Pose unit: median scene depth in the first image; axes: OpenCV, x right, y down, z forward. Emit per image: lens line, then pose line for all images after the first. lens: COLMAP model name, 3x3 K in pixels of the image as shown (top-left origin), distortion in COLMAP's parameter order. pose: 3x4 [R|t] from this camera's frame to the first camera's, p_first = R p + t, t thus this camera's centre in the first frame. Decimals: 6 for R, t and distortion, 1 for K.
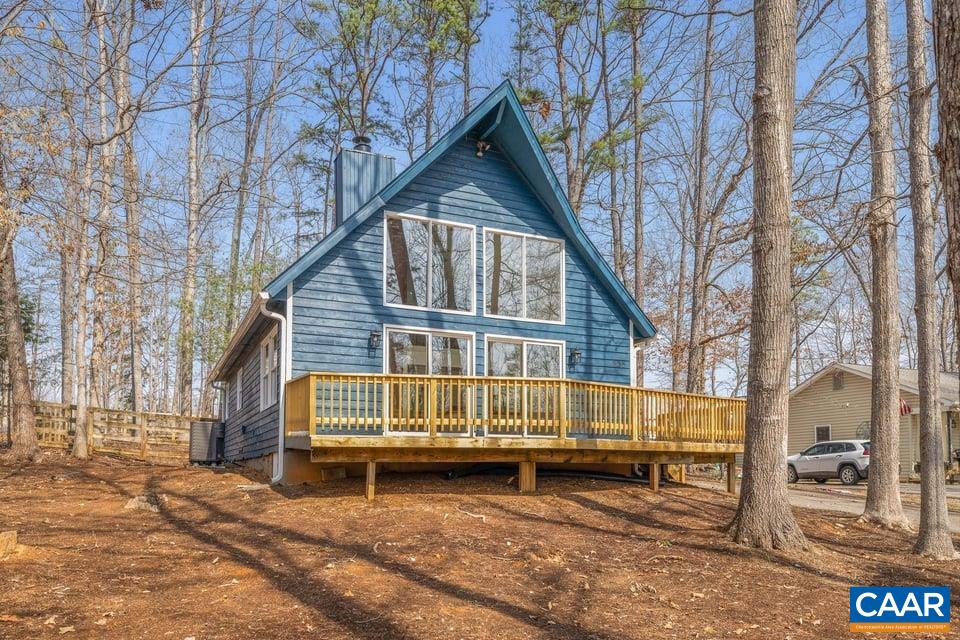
lens RADIAL K [[1323.9, 0, 480.0], [0, 1323.9, 320.0], [0, 0, 1]] dist [0.007507, 0.003075]
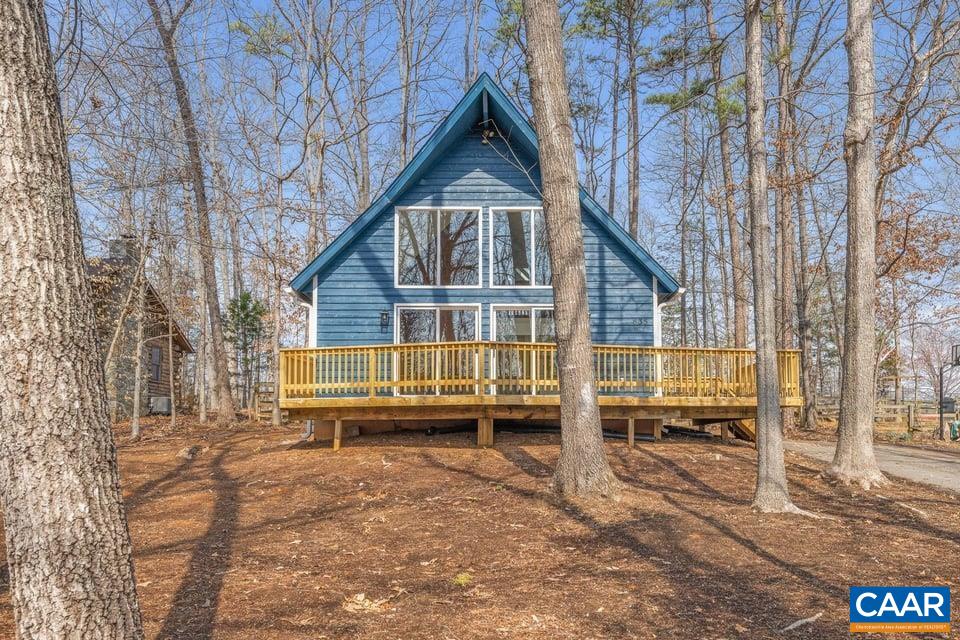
lens RADIAL K [[1323.9, 0, 480.0], [0, 1323.9, 320.0], [0, 0, 1]] dist [0.007507, 0.003075]
pose [[0.705523, -0.069861, -0.705235, 0.793641], [0.080359, 0.996597, -0.018331, 0.044455], [0.704116, -0.043740, 0.708737, 0.216908]]
